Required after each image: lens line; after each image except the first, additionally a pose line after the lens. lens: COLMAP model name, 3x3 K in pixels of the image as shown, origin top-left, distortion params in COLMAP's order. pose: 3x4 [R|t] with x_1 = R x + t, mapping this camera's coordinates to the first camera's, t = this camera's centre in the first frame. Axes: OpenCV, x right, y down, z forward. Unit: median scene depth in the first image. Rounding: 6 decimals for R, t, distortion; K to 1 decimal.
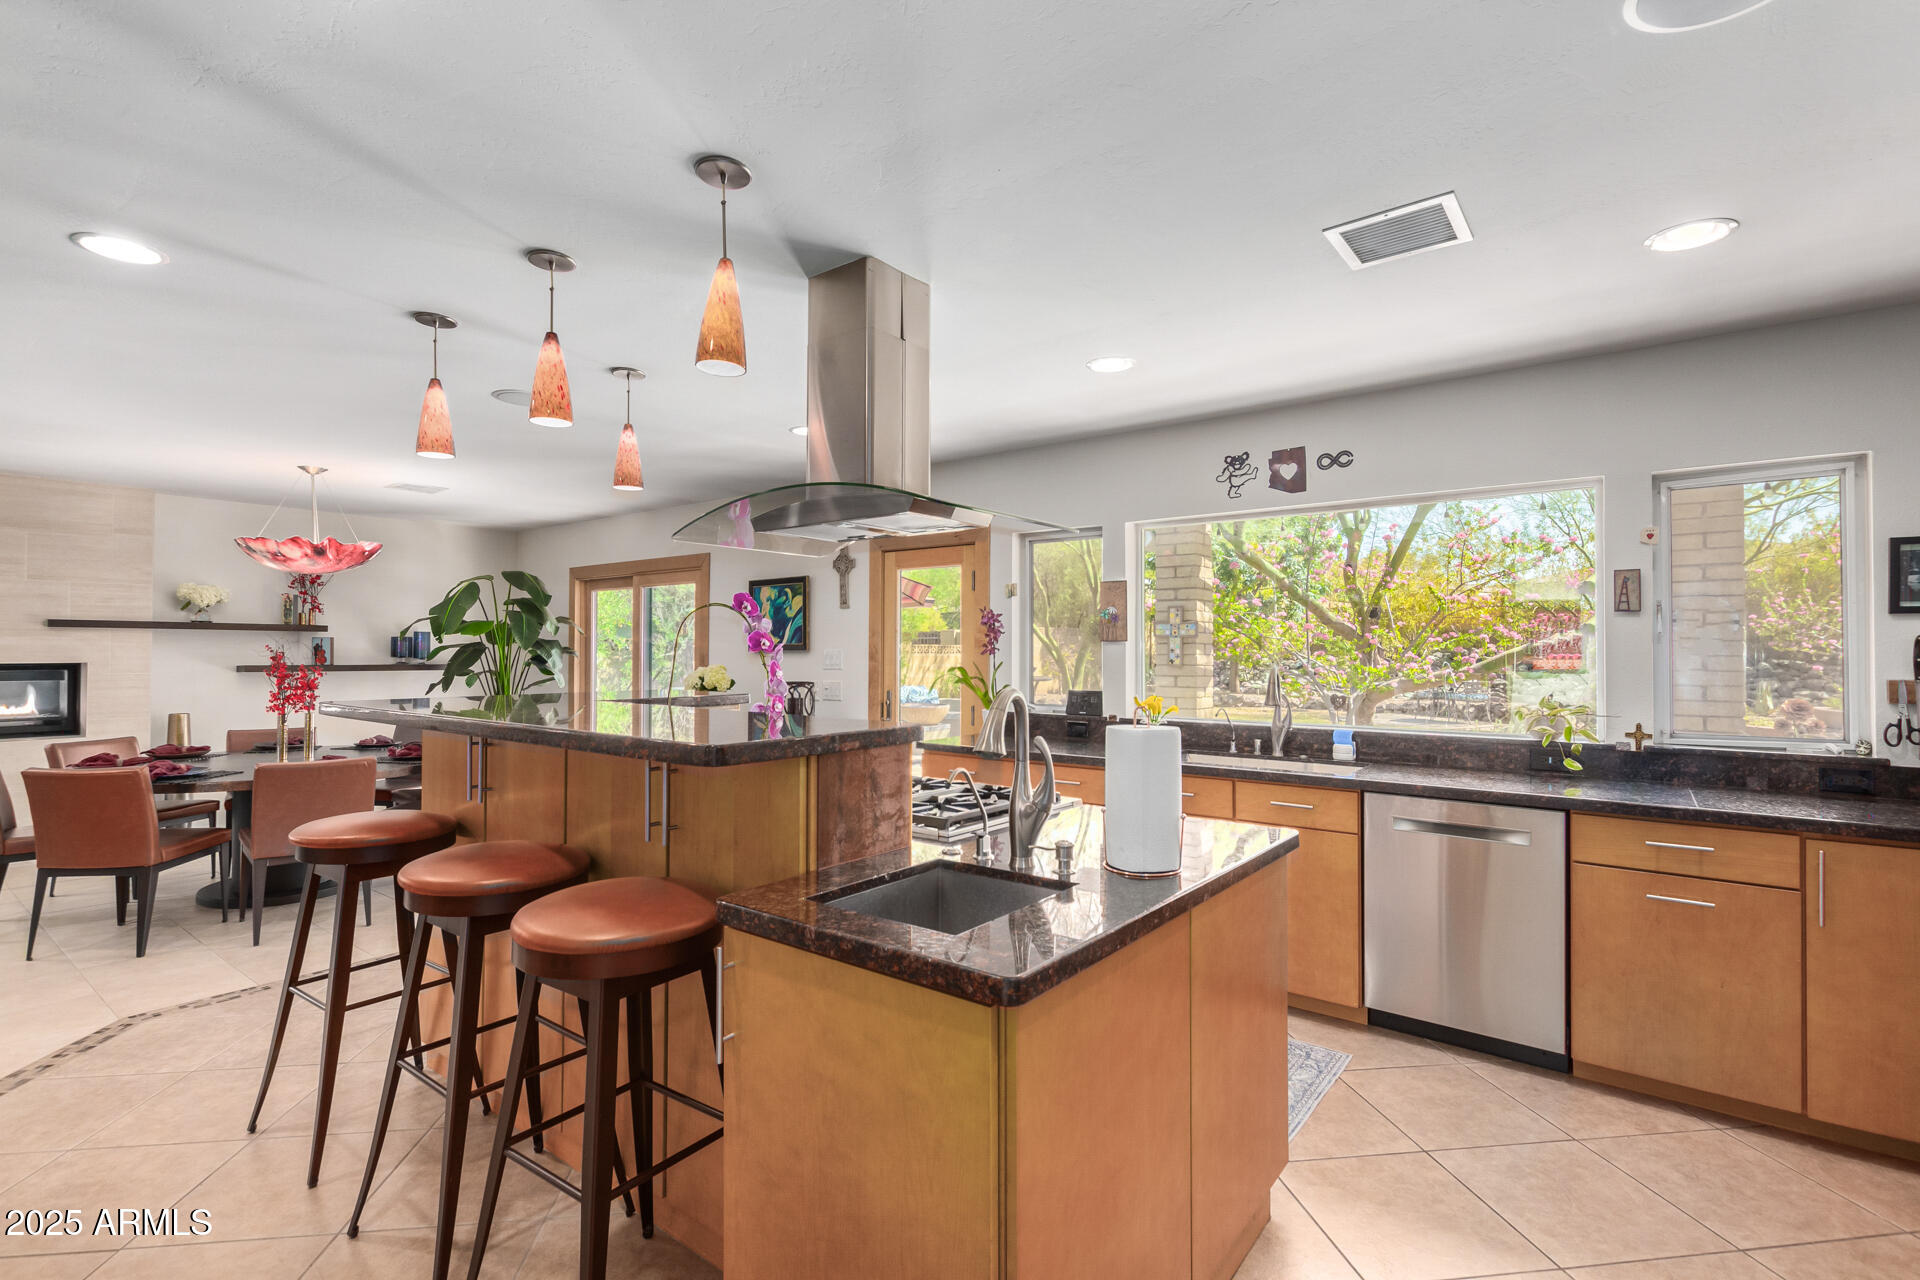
lens RADIAL K [[890.2, 0, 957.3], [0, 890.2, 644.0], [0, 0, 1]] dist [0.000364, -0.000899]
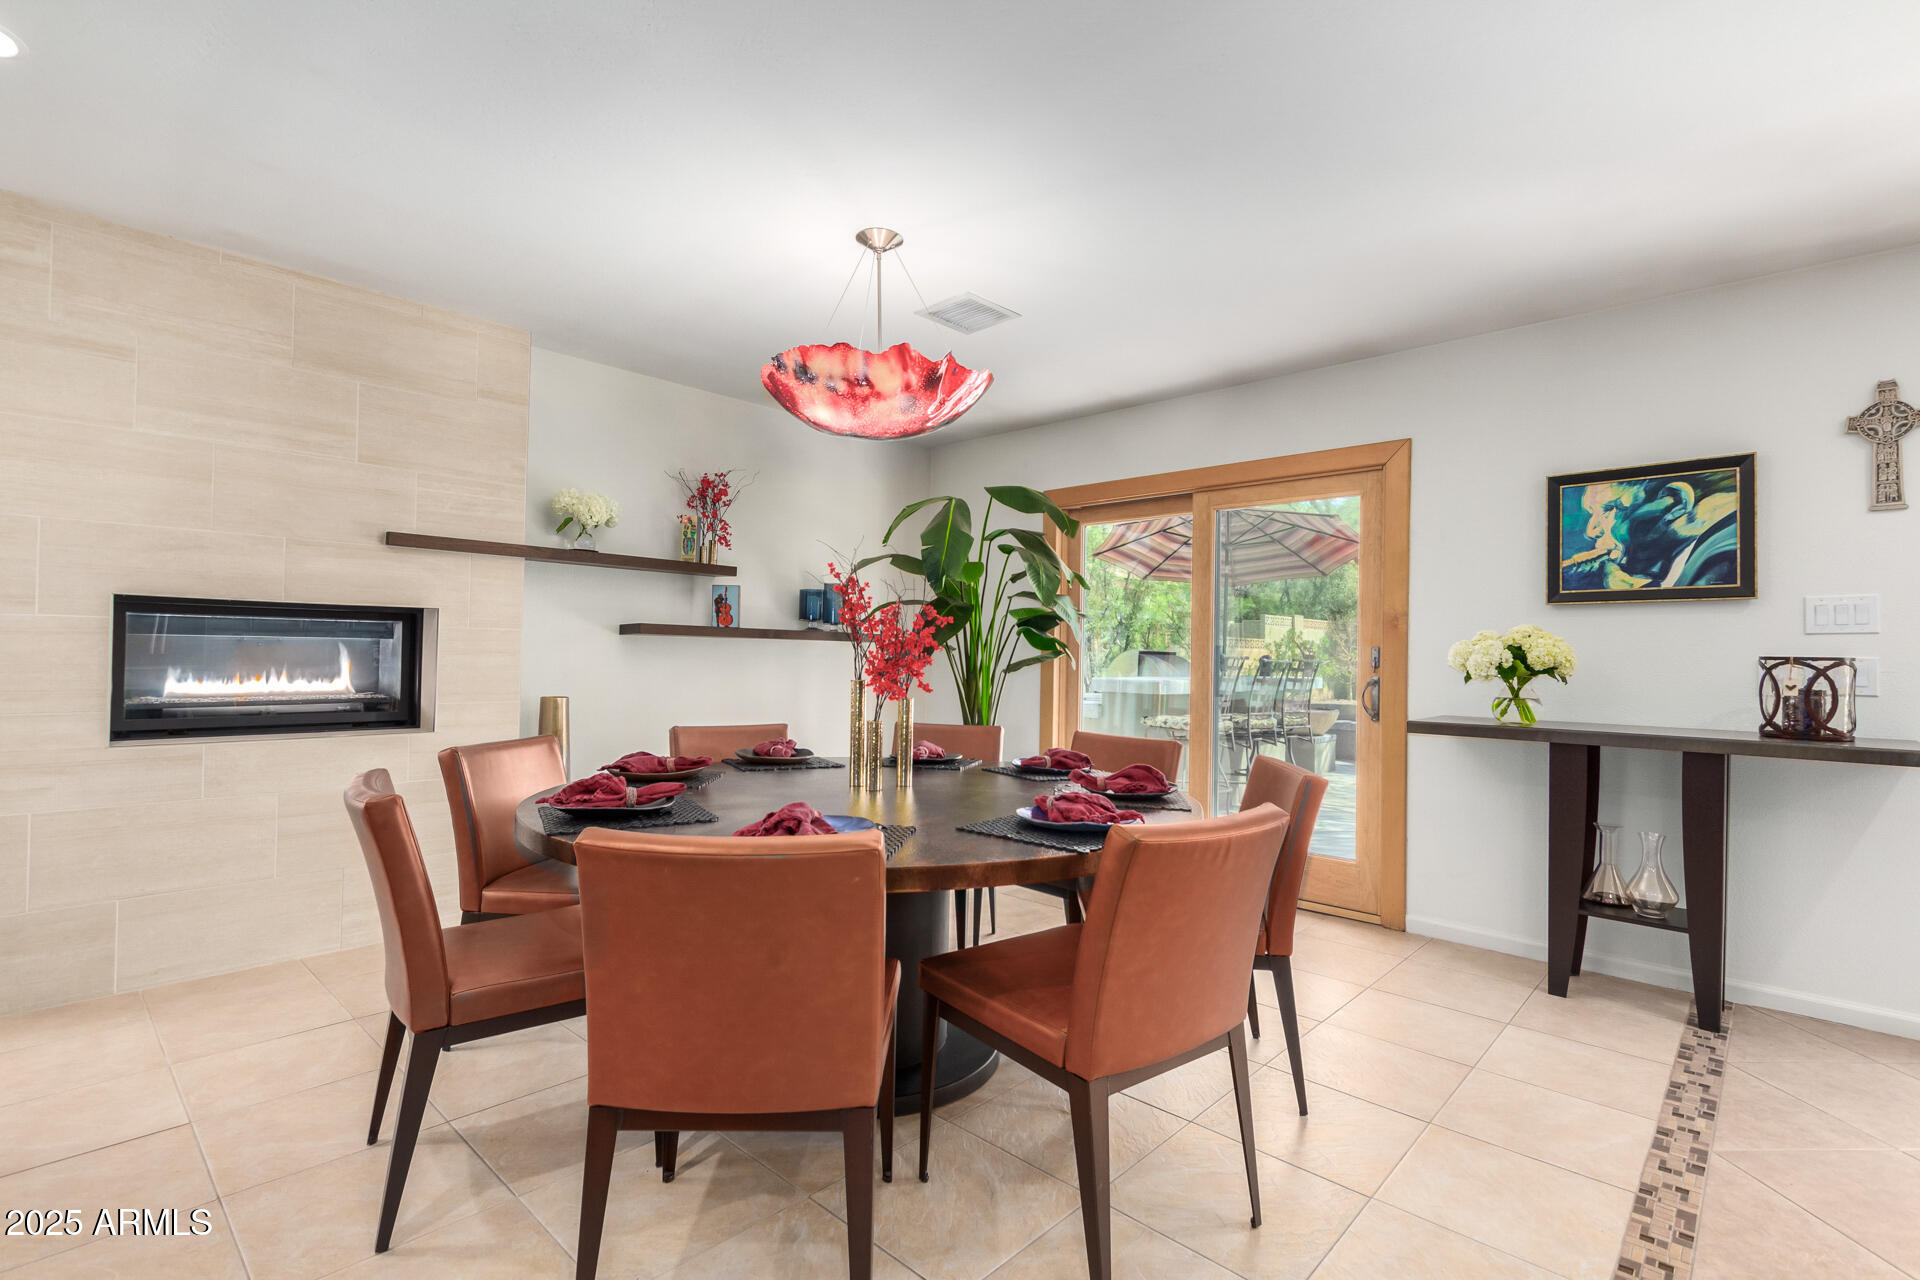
lens RADIAL K [[890.2, 0, 962.6], [0, 890.2, 641.6], [0, 0, 1]] dist [0.000364, -0.000899]
pose [[0.995317, 0.013910, -0.095660, -0.551834], [-0.014493, 0.999880, -0.005403, 0.040703], [0.095573, 0.006765, 0.995399, 0.422744]]
